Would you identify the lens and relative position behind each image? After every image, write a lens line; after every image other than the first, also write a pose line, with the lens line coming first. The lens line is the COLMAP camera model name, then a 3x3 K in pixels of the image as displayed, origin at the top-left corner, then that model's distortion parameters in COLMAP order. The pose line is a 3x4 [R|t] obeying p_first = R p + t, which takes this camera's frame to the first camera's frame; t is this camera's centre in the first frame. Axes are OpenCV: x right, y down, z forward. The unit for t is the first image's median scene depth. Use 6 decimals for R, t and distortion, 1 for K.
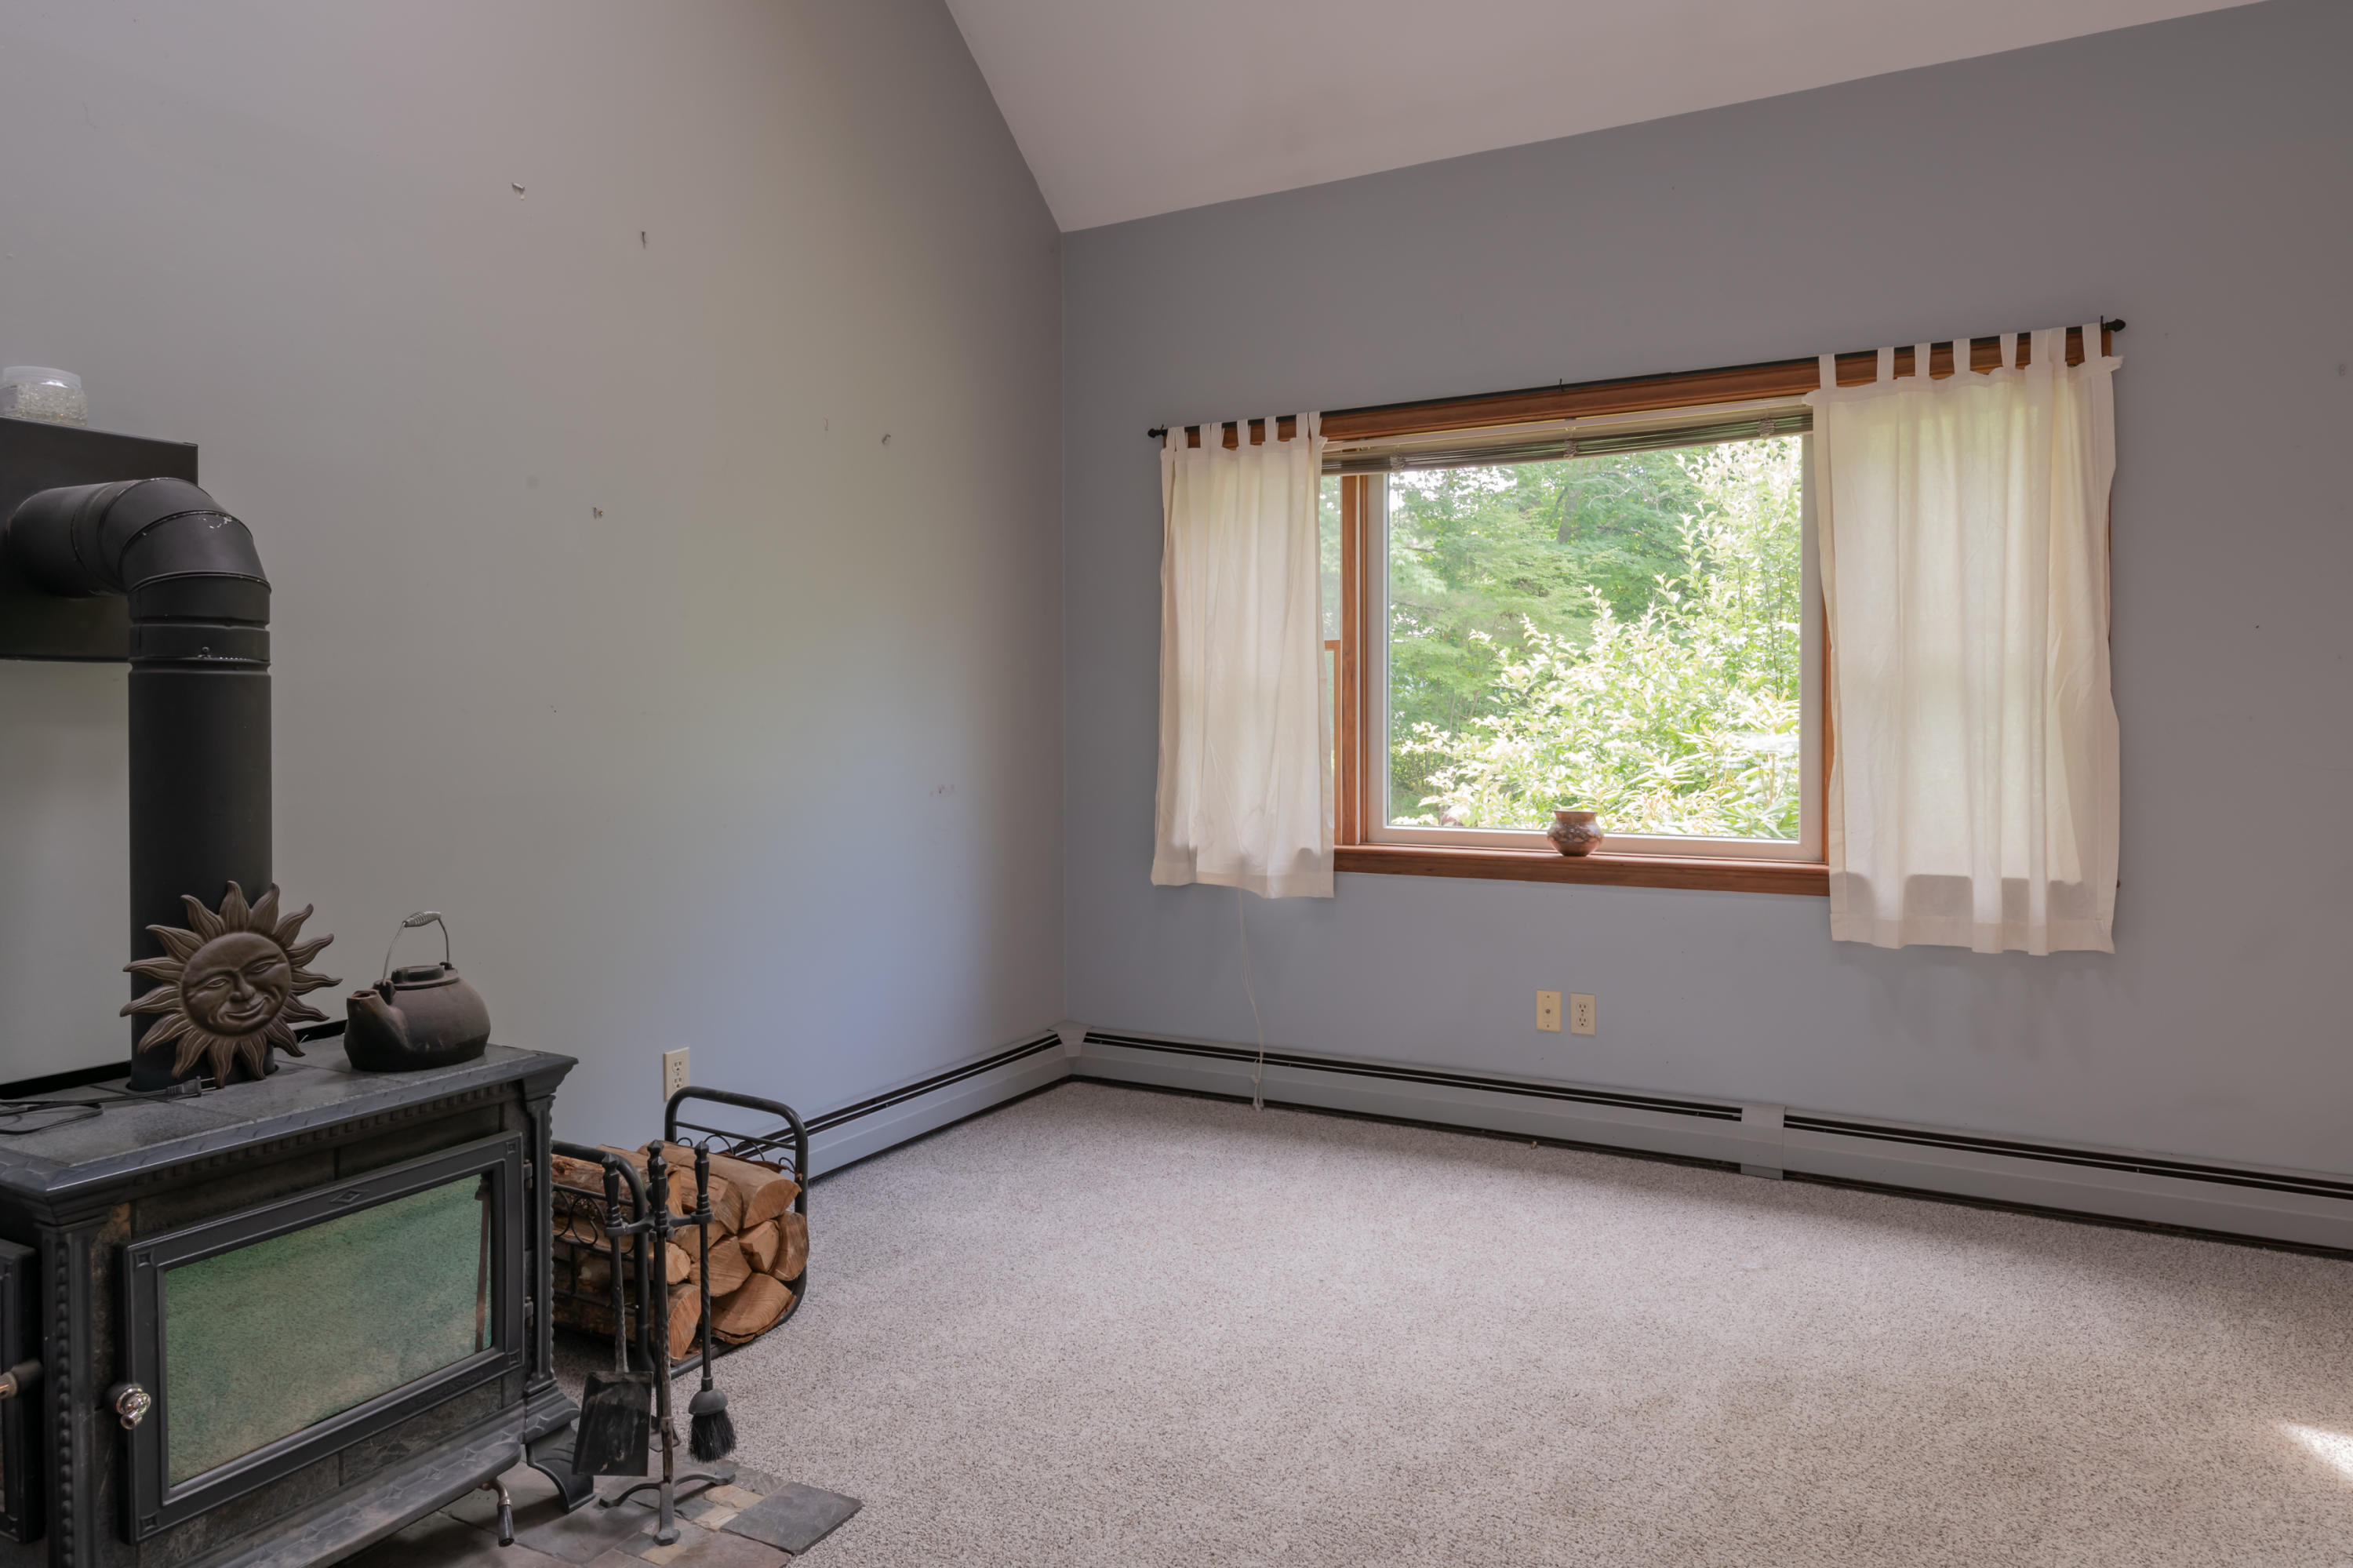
lens RADIAL K [[1415.9, 0, 1180.2], [0, 1415.9, 725.1], [0, 0, 1]] dist [0.002101, -0.002752]
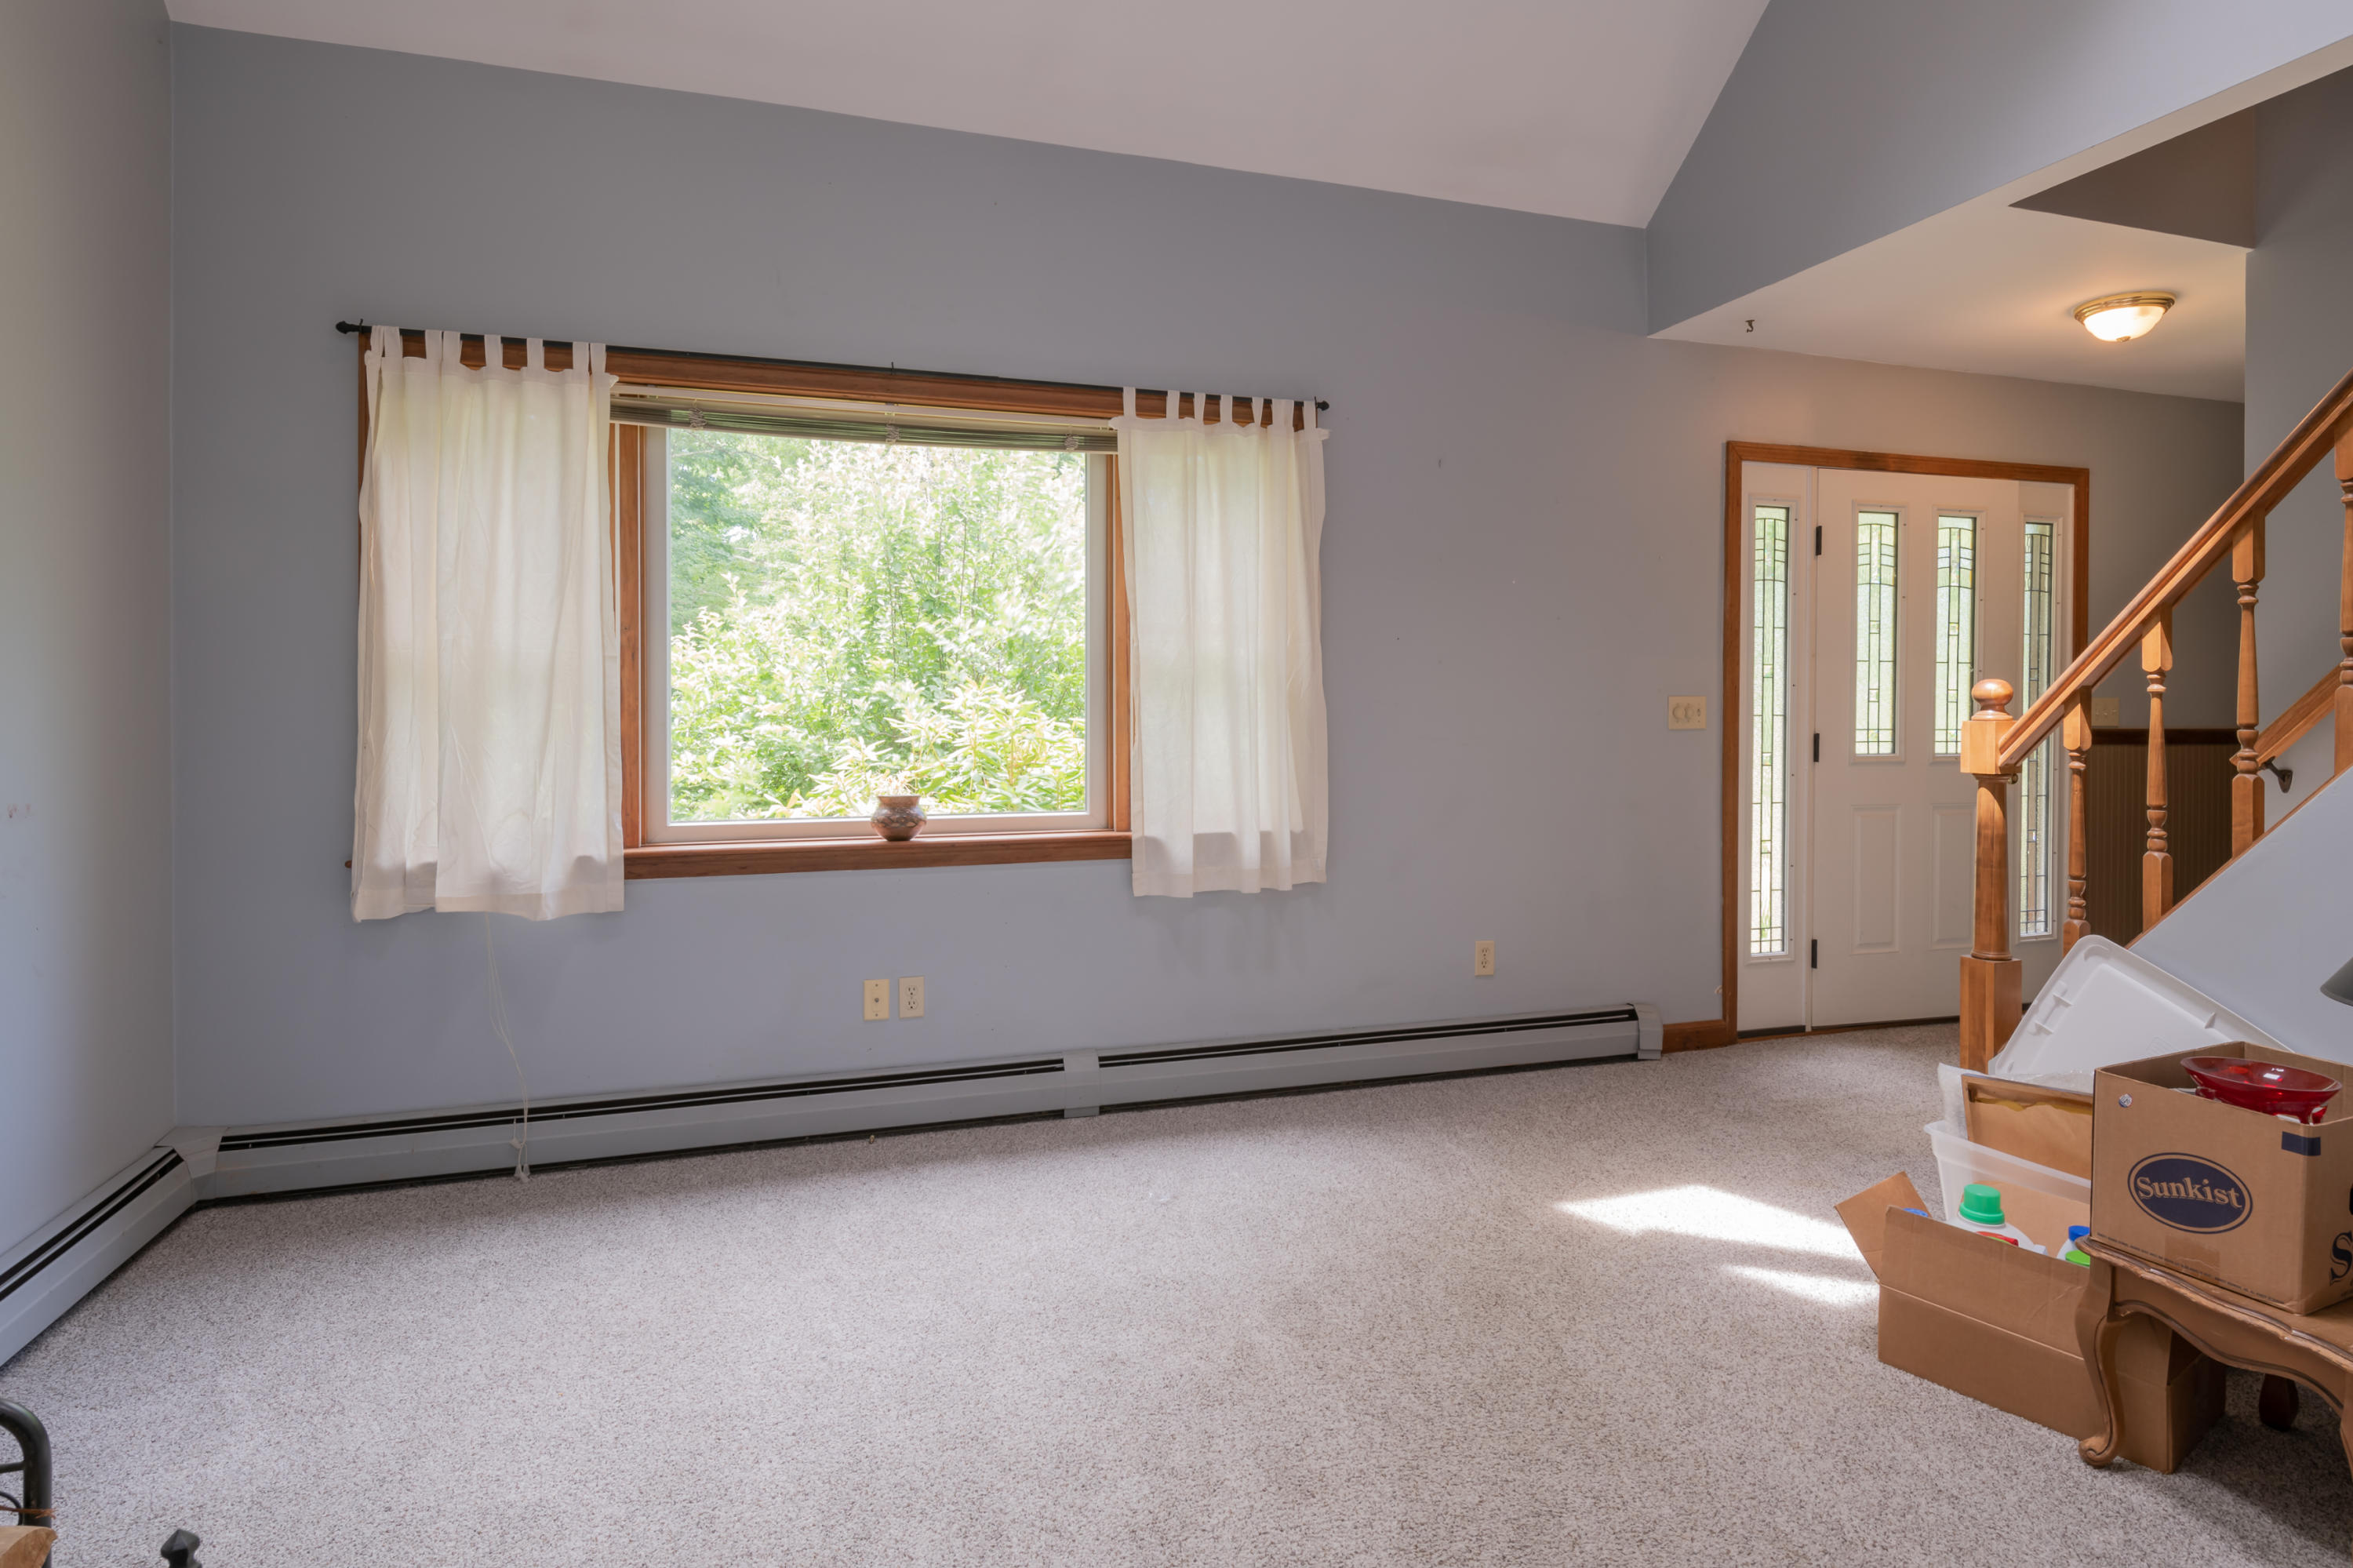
lens RADIAL K [[1261.1, 0, 1178.9], [0, 1261.1, 705.3], [0, 0, 1]] dist [-0.000918, -0.005139]
pose [[0.687150, 0.001480, 0.726514, -0.244370], [0.002040, 0.999990, -0.003967, 0.000688], [-0.726512, 0.004208, 0.687141, 0.253352]]
